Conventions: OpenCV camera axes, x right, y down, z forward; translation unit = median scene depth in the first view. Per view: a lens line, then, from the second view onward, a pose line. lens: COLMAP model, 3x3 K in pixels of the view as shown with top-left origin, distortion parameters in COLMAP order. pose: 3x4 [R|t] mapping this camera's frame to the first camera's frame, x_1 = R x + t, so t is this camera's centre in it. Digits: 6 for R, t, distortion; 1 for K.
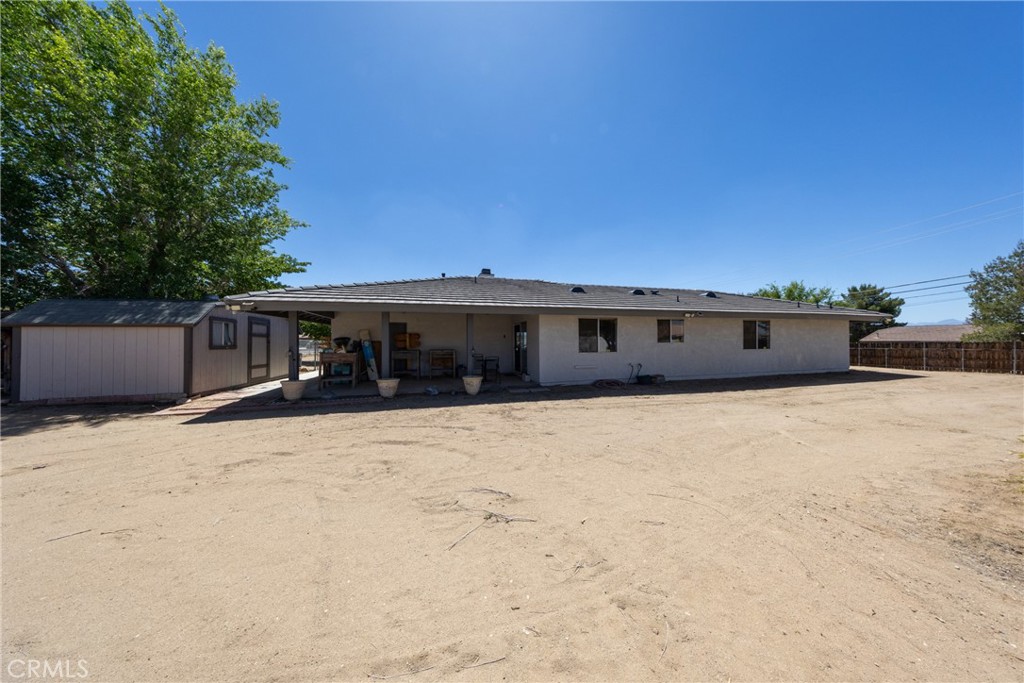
lens RADIAL K [[302.3, 0, 508.4], [0, 302.3, 339.8], [0, 0, 1]] dist [-0.000163, -0.000020]
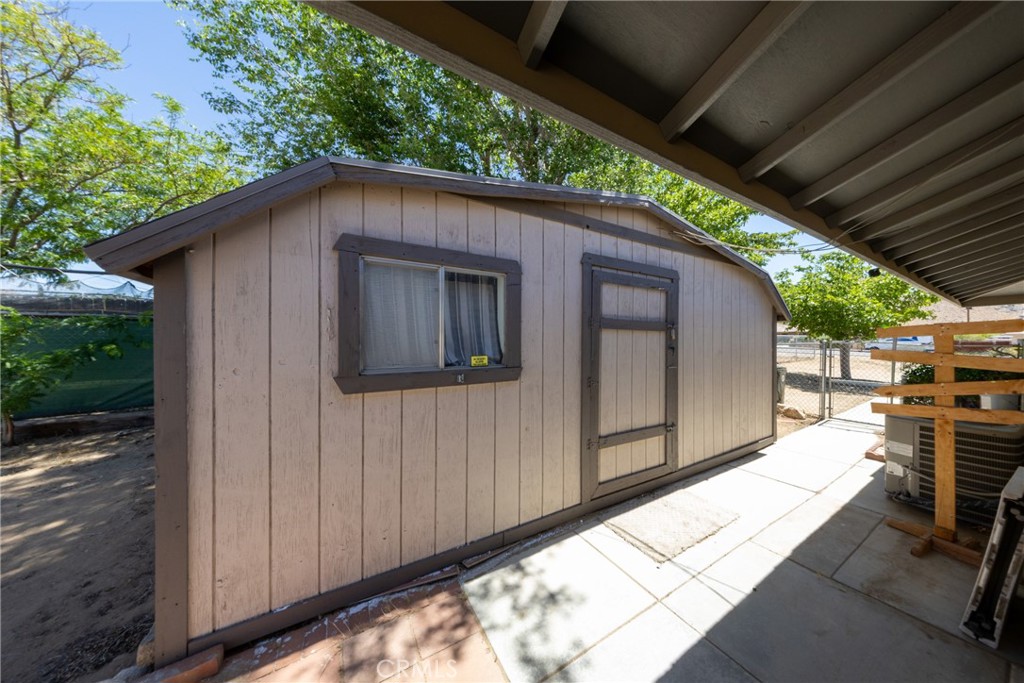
lens RADIAL K [[302.3, 0, 508.4], [0, 302.3, 339.8], [0, 0, 1]] dist [-0.000163, -0.000020]
pose [[0.238835, 0.009032, -0.971018, -0.672235], [0.005094, 0.999931, 0.010554, -0.004748], [0.971047, -0.007467, 0.238772, 0.952188]]
